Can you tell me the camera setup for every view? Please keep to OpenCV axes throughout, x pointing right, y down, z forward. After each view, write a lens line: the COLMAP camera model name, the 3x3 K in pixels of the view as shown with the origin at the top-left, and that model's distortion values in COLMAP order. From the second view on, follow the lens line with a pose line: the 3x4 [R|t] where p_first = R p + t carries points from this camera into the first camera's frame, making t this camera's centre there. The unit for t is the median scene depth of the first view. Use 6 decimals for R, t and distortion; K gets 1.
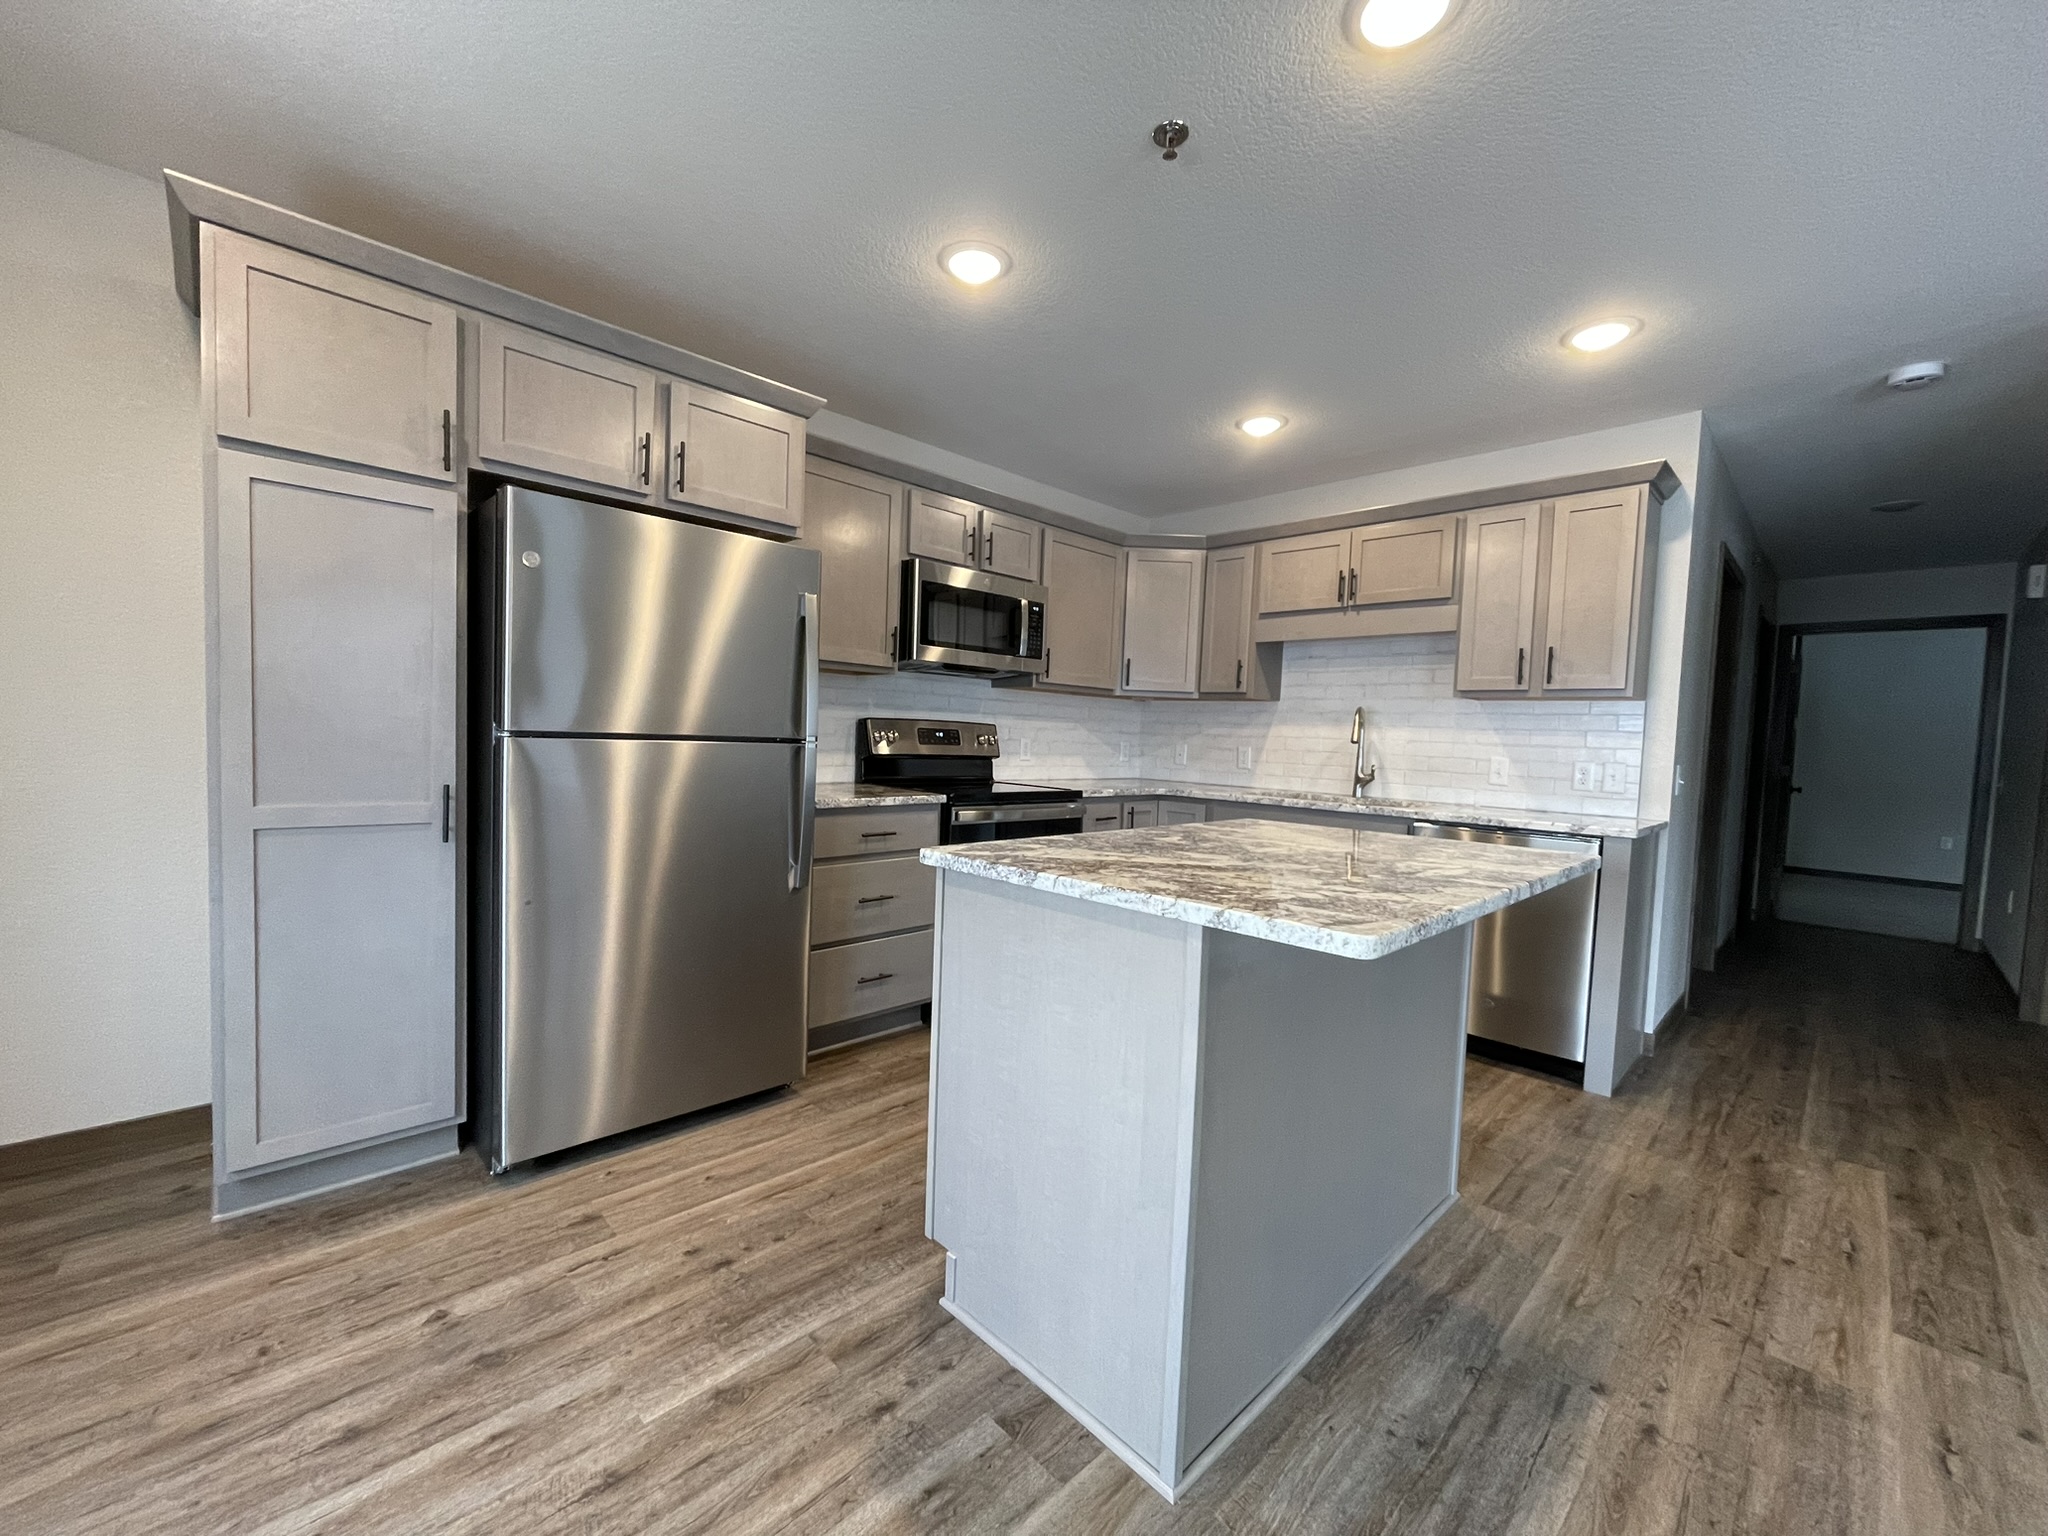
lens RADIAL K [[820.9, 0, 1019.6], [0, 820.9, 777.3], [0, 0, 1]] dist [-0.002314, -0.000222]
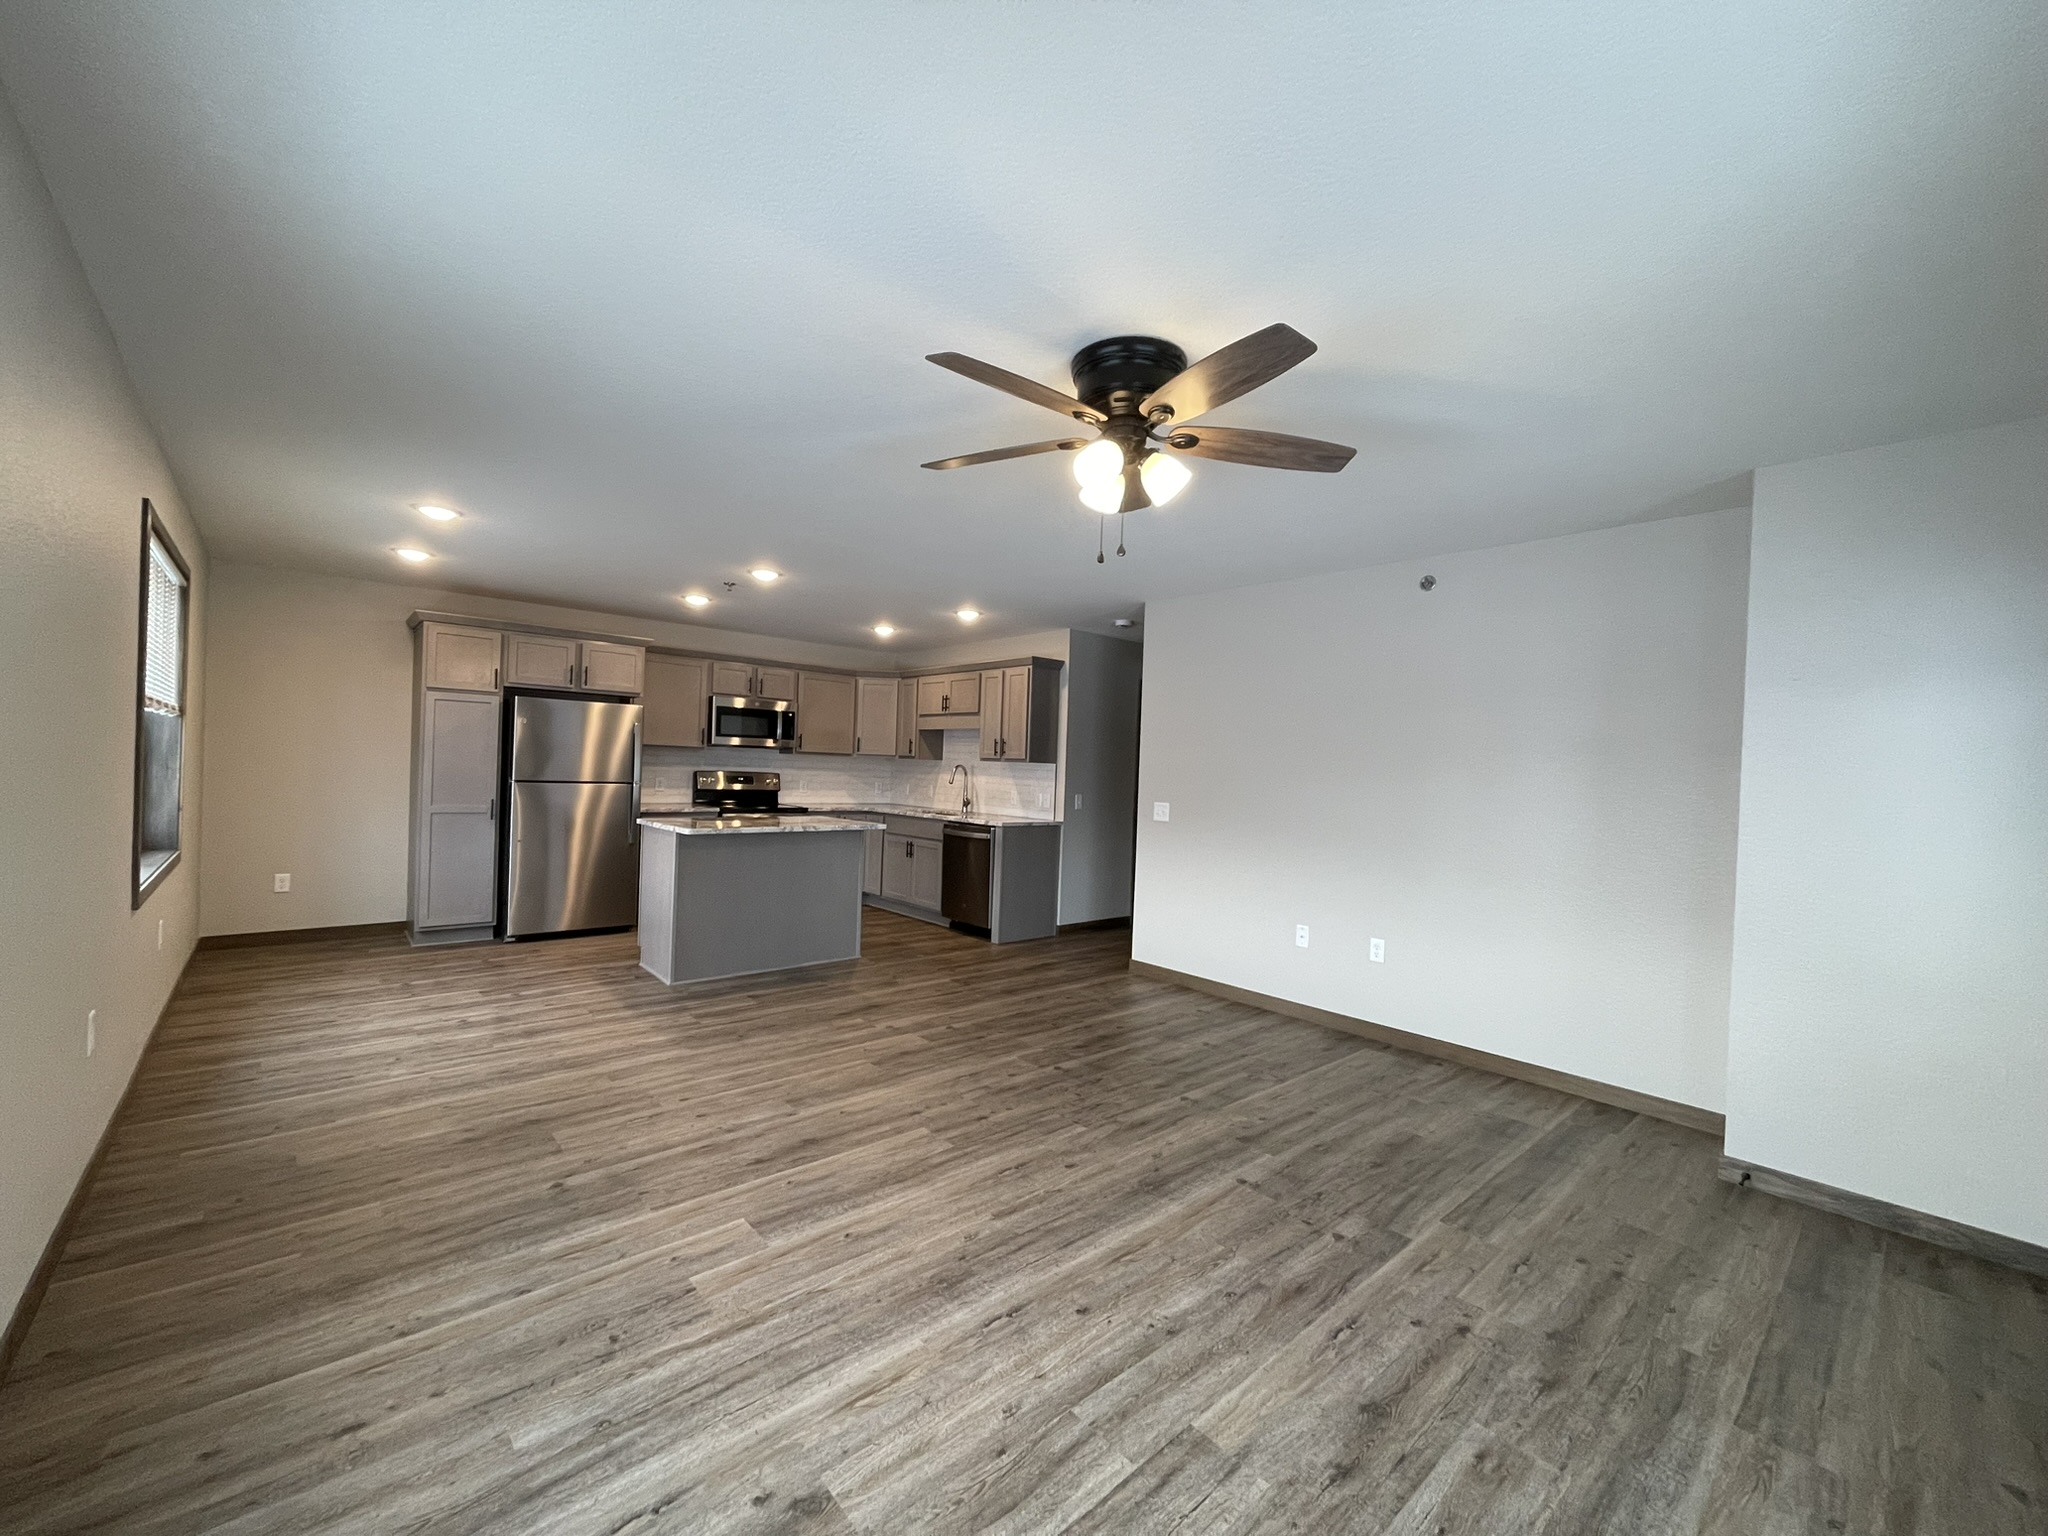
lens RADIAL K [[820.9, 0, 1019.6], [0, 820.9, 777.3], [0, 0, 1]] dist [-0.002314, -0.000222]
pose [[0.998785, 0.000911, -0.049265, 0.948880], [-0.003094, 0.999016, -0.044250, 0.040520], [0.049176, 0.044349, 0.997805, -1.313403]]
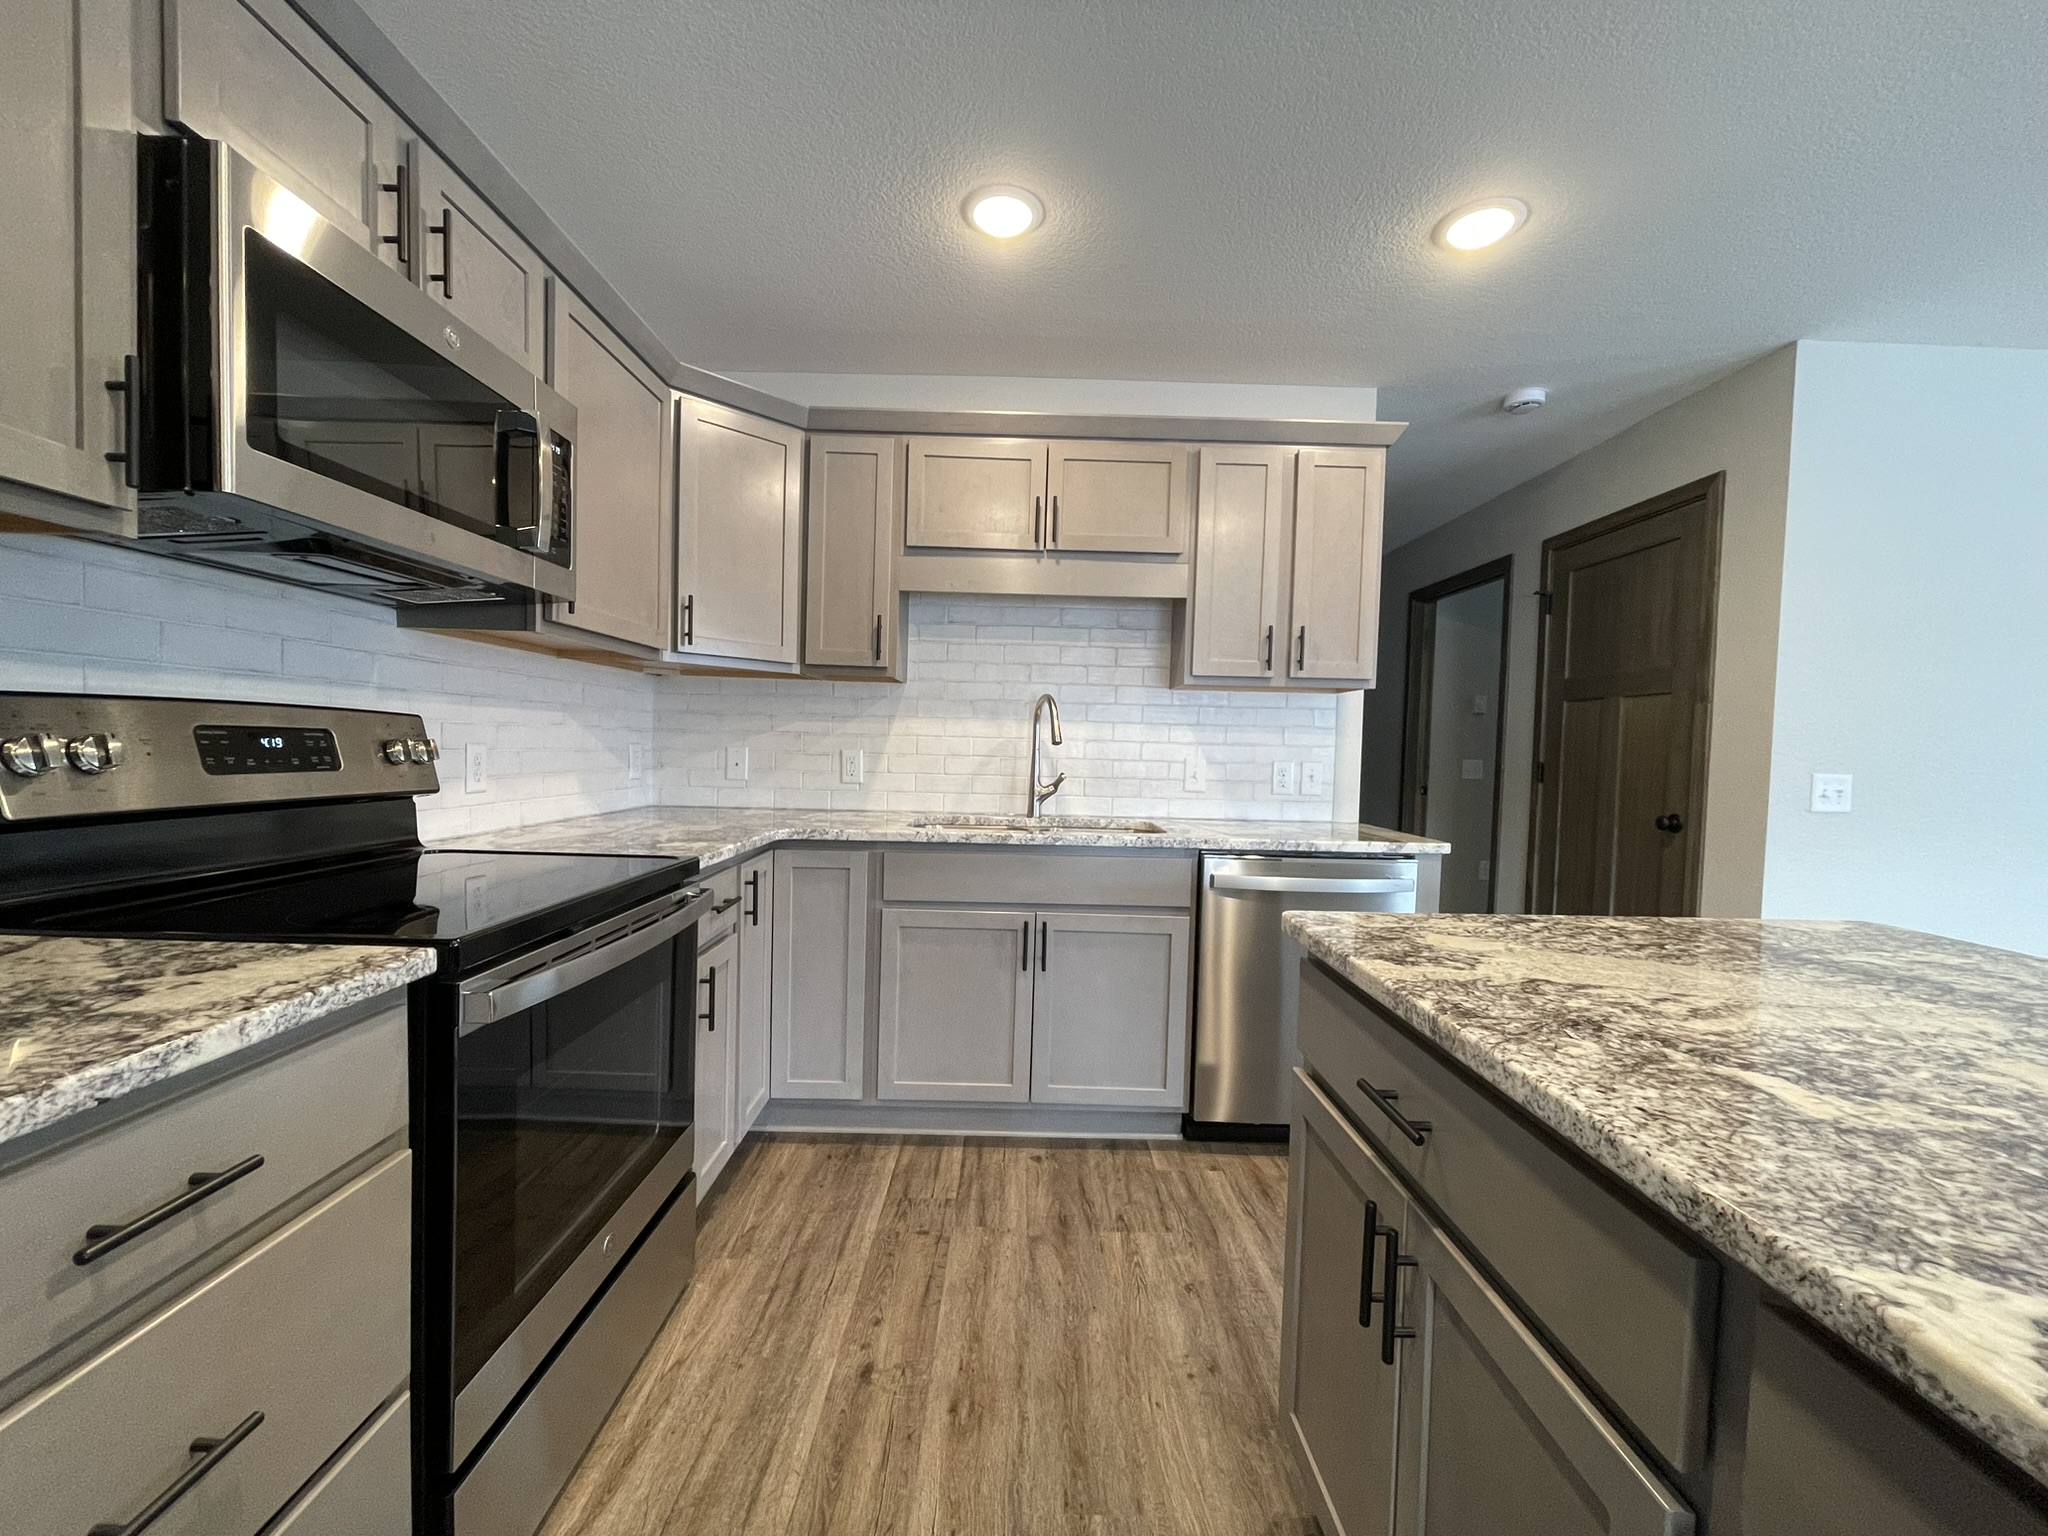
lens RADIAL K [[820.9, 0, 1019.6], [0, 820.9, 777.3], [0, 0, 1]] dist [-0.002314, -0.000222]
pose [[0.697082, -0.048696, 0.715336, -0.181462], [0.039164, 0.998788, 0.029827, -0.050477], [-0.715921, 0.007224, 0.698144, 0.748547]]
